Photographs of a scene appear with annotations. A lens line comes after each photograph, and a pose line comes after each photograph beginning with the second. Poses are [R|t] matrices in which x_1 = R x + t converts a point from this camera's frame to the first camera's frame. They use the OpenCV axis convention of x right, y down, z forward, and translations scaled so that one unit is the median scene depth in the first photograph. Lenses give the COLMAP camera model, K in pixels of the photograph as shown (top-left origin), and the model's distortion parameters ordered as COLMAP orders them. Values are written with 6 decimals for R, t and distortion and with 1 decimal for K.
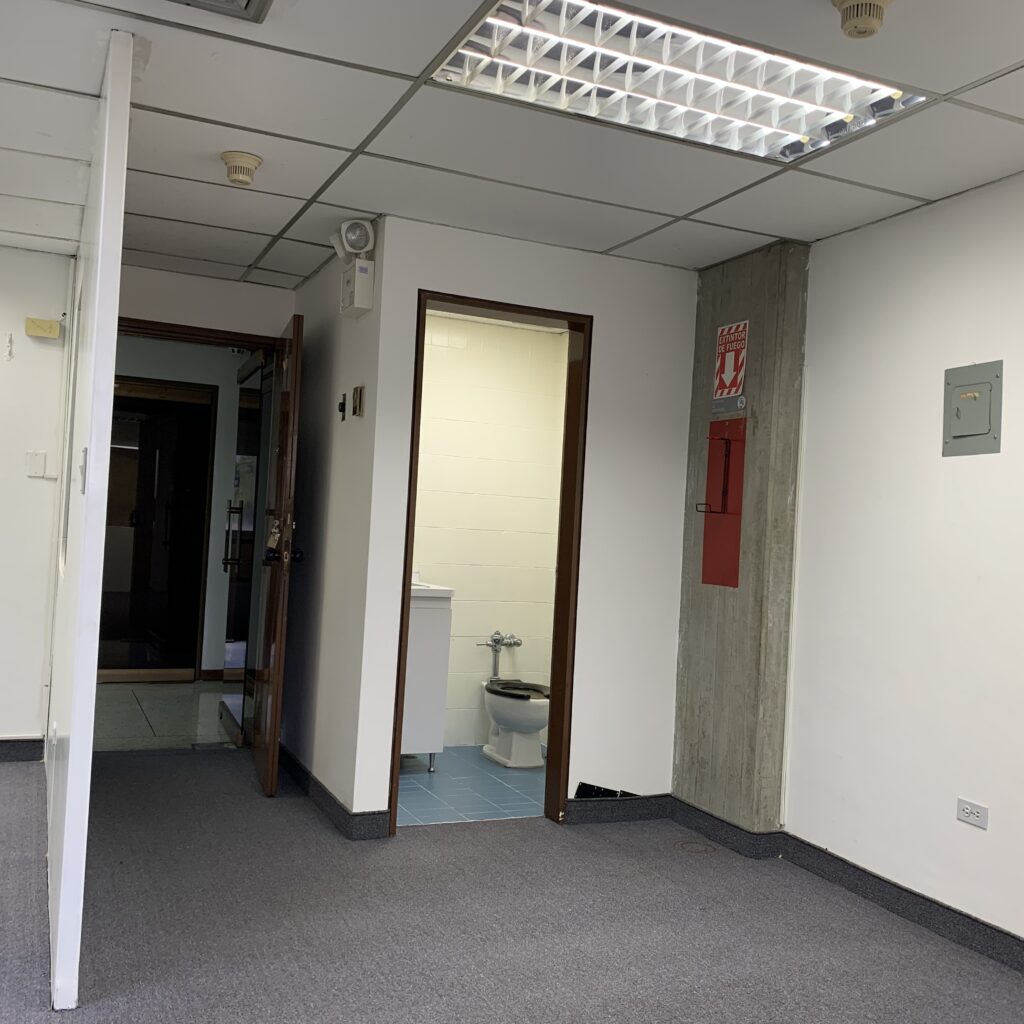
lens RADIAL K [[1045.6, 0, 508.0], [0, 1045.6, 485.6], [0, 0, 1]] dist [0.007816, 0.000000]
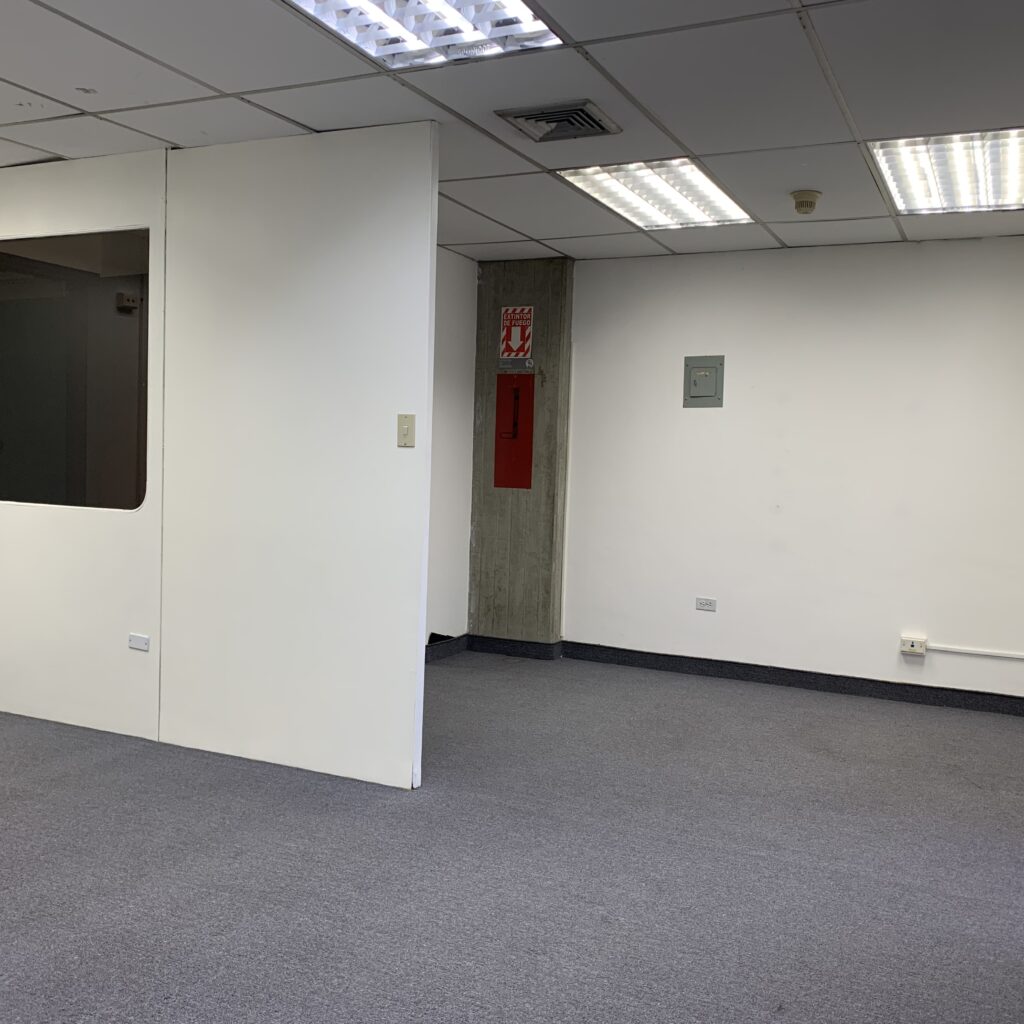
lens RADIAL K [[1045.6, 0, 517.8], [0, 1045.6, 512.7], [0, 0, 1]] dist [0.007816, 0.000000]
pose [[0.760405, -0.066817, 0.646003, -0.752189], [-0.016890, 0.992323, 0.122518, -0.050799], [-0.649230, -0.104074, 0.753438, -0.118527]]
